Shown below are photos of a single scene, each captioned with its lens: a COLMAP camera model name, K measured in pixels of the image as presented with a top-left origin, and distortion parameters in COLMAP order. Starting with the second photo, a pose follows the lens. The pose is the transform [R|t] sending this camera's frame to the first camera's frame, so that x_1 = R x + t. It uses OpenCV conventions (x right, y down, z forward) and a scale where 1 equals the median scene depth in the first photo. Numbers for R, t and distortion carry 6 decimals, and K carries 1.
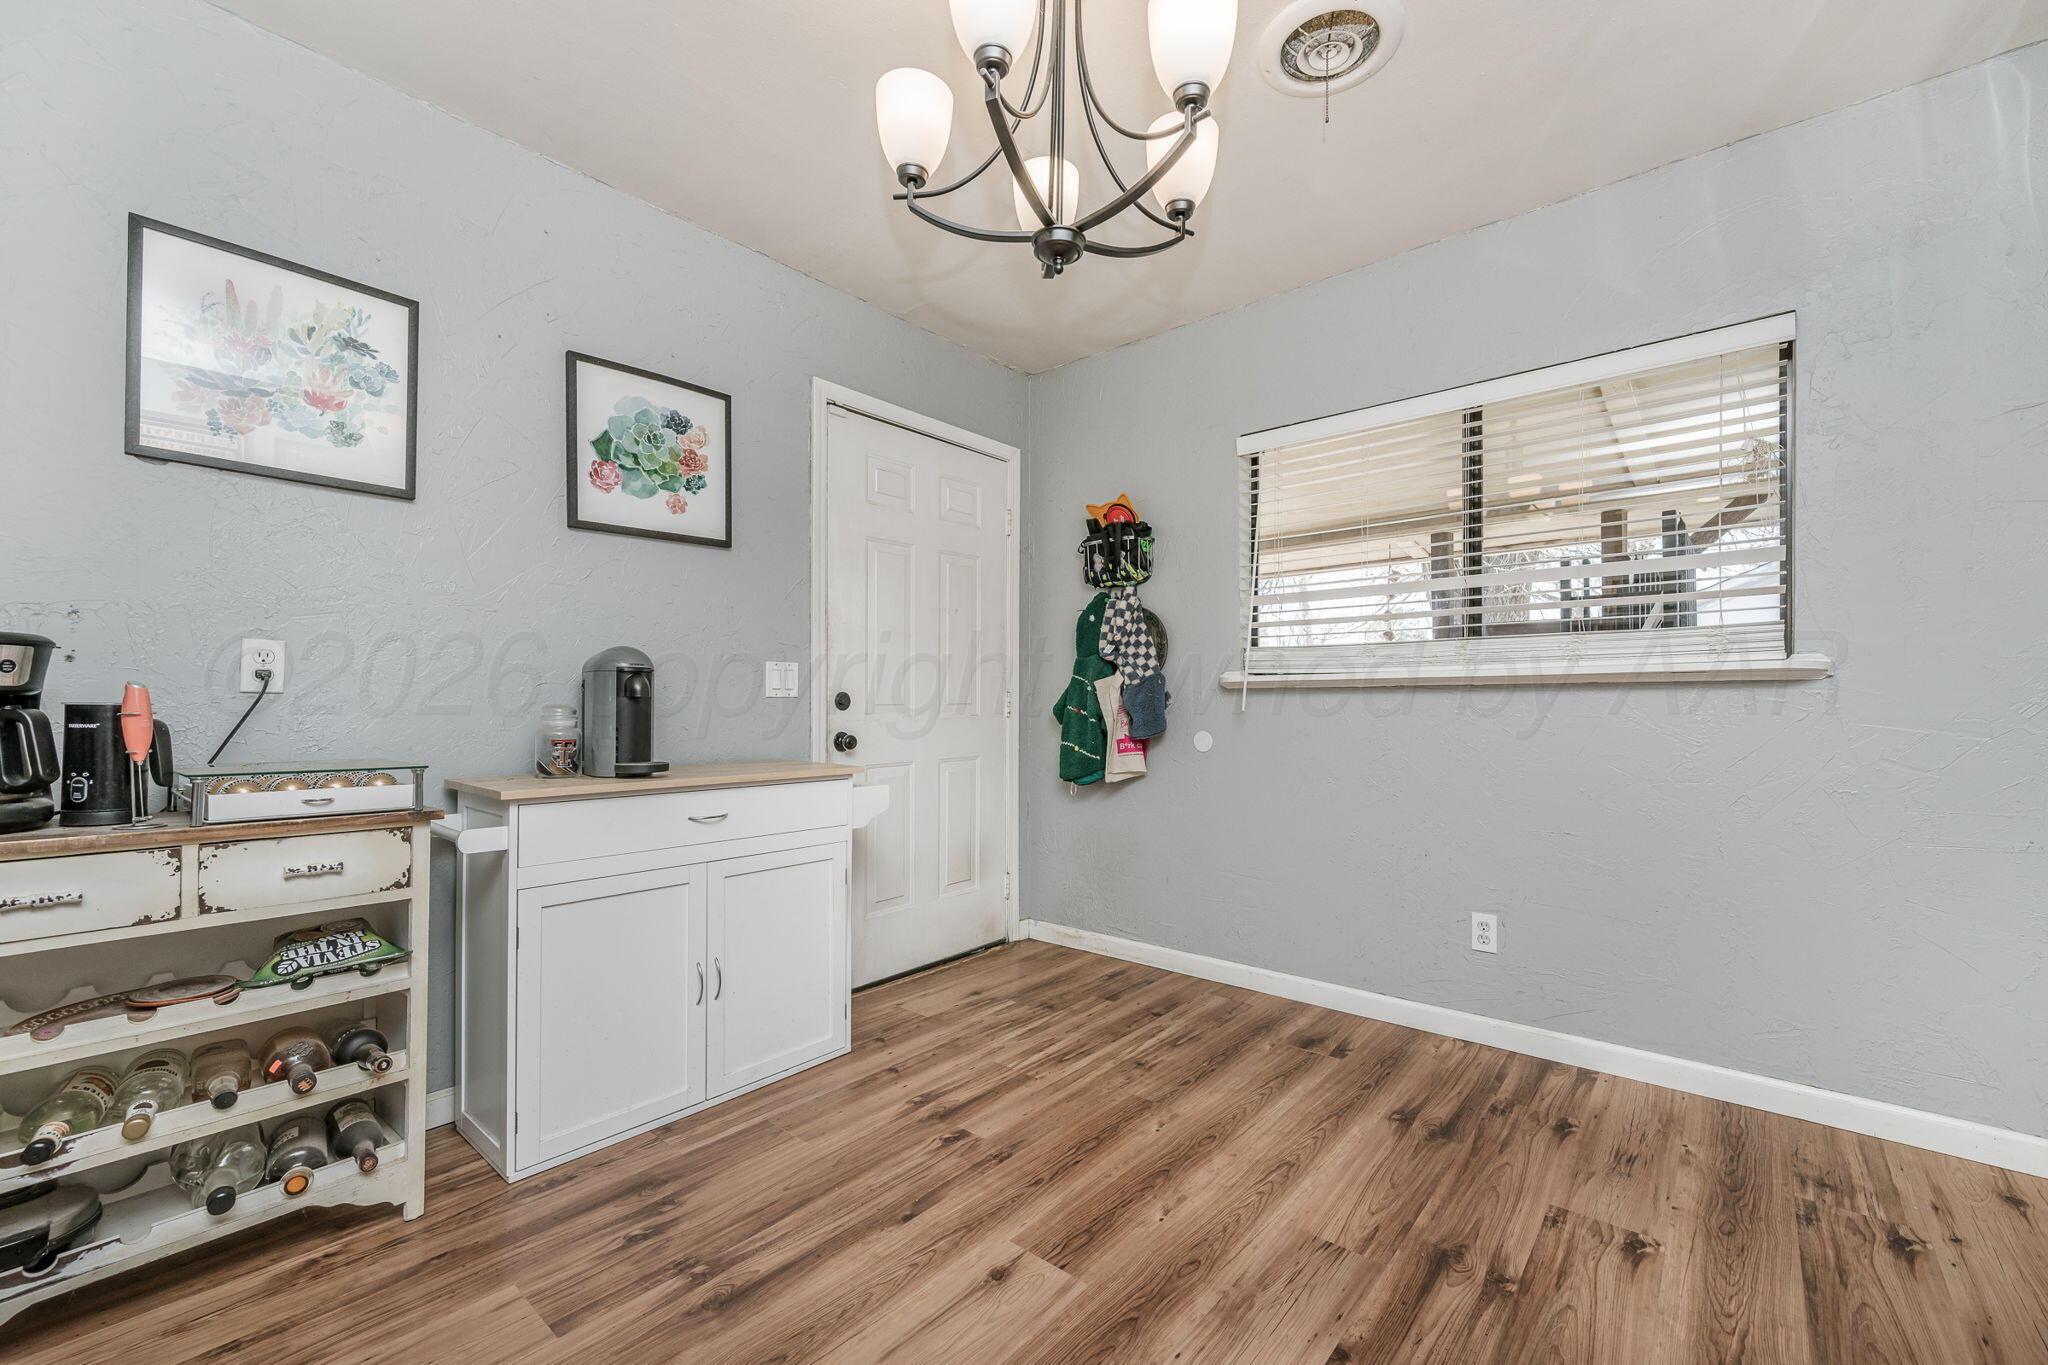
lens RADIAL K [[838.0, 0, 1030.5], [0, 838.0, 701.5], [0, 0, 1]] dist [-0.002486, -0.000043]
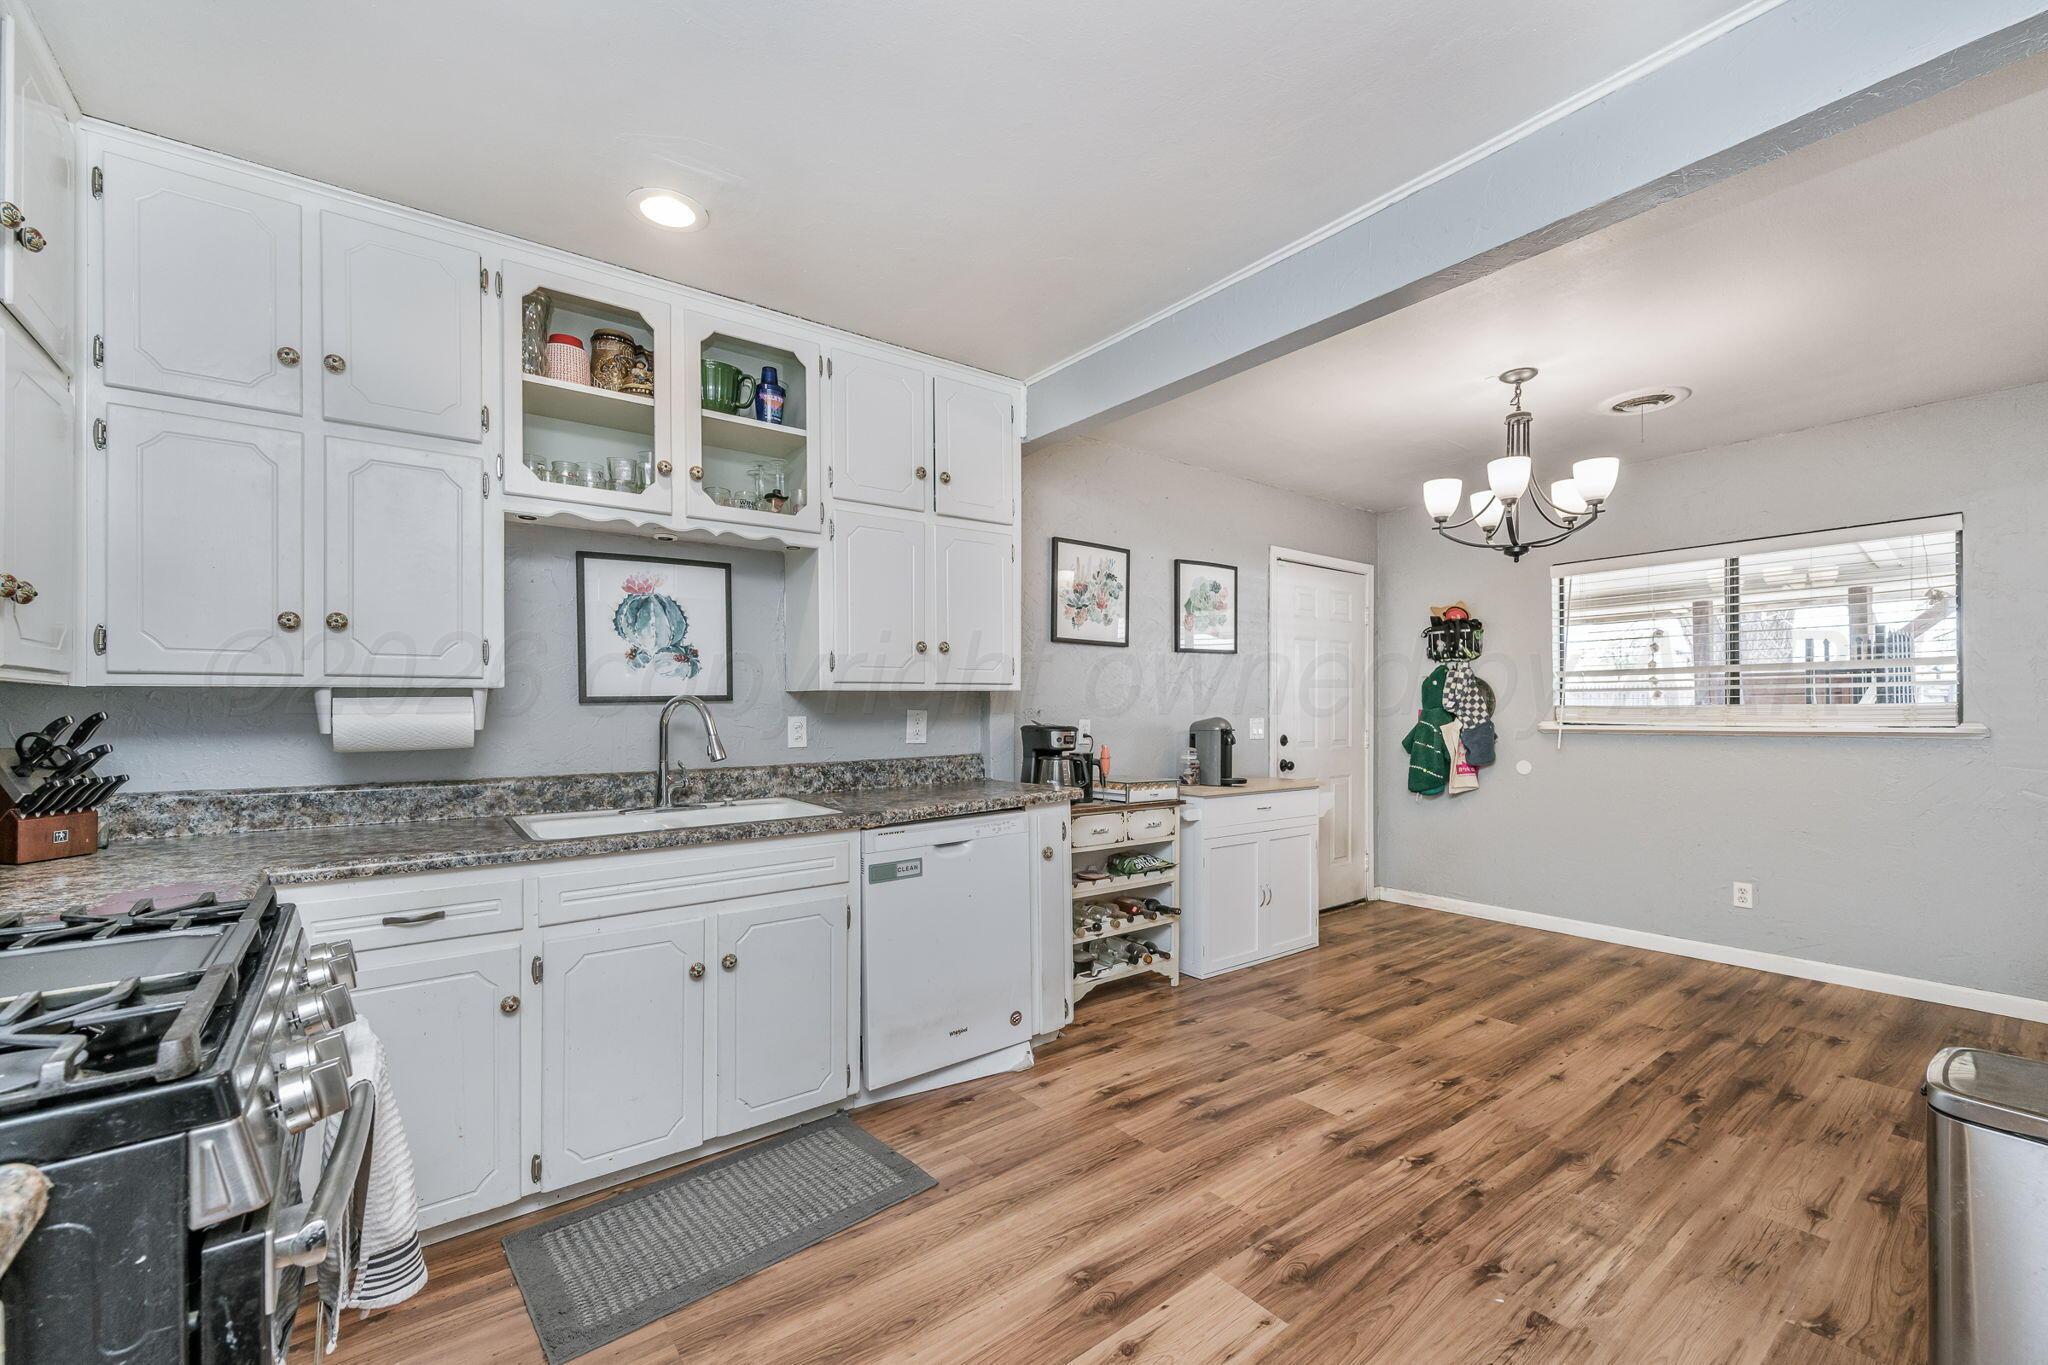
lens RADIAL K [[841.0, 0, 1017.9], [0, 841.0, 703.0], [0, 0, 1]] dist [0.000147, 0.000040]
pose [[0.976593, -0.002592, -0.215081, -0.407887], [0.001144, 0.999976, -0.006857, -0.067368], [0.215094, 0.006450, 0.976572, -0.763858]]
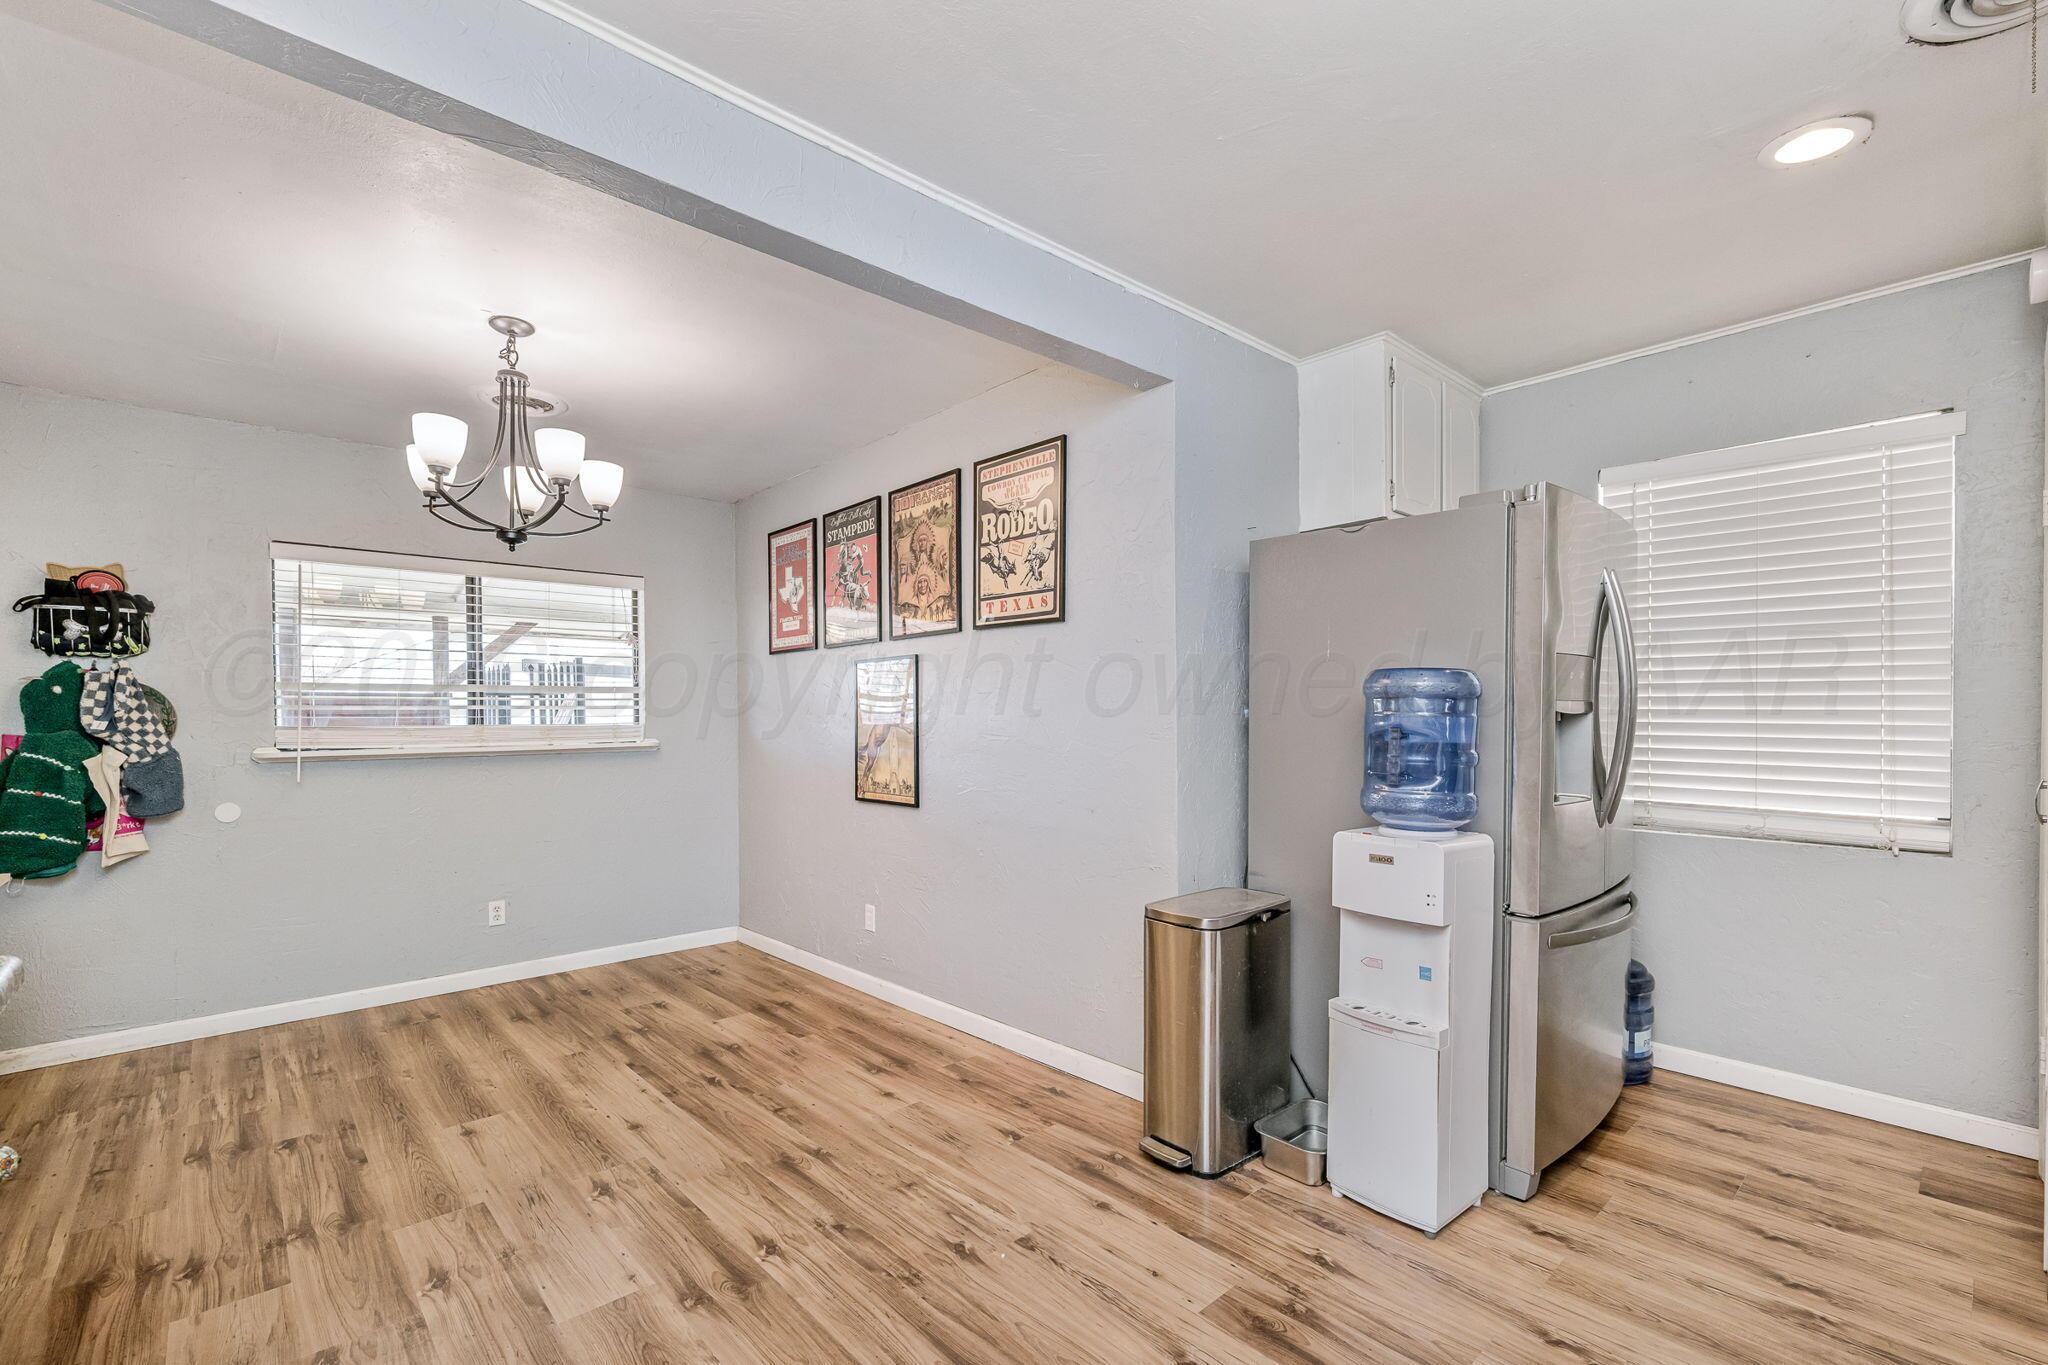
lens RADIAL K [[885.6, 0, 1025.5], [0, 885.6, 727.0], [0, 0, 1]] dist [0.000421, 0.000099]
pose [[0.124160, -0.004899, 0.992250, -0.920052], [0.008289, 0.999958, 0.003900, -0.067424], [-0.992228, 0.007741, 0.124196, -0.182747]]
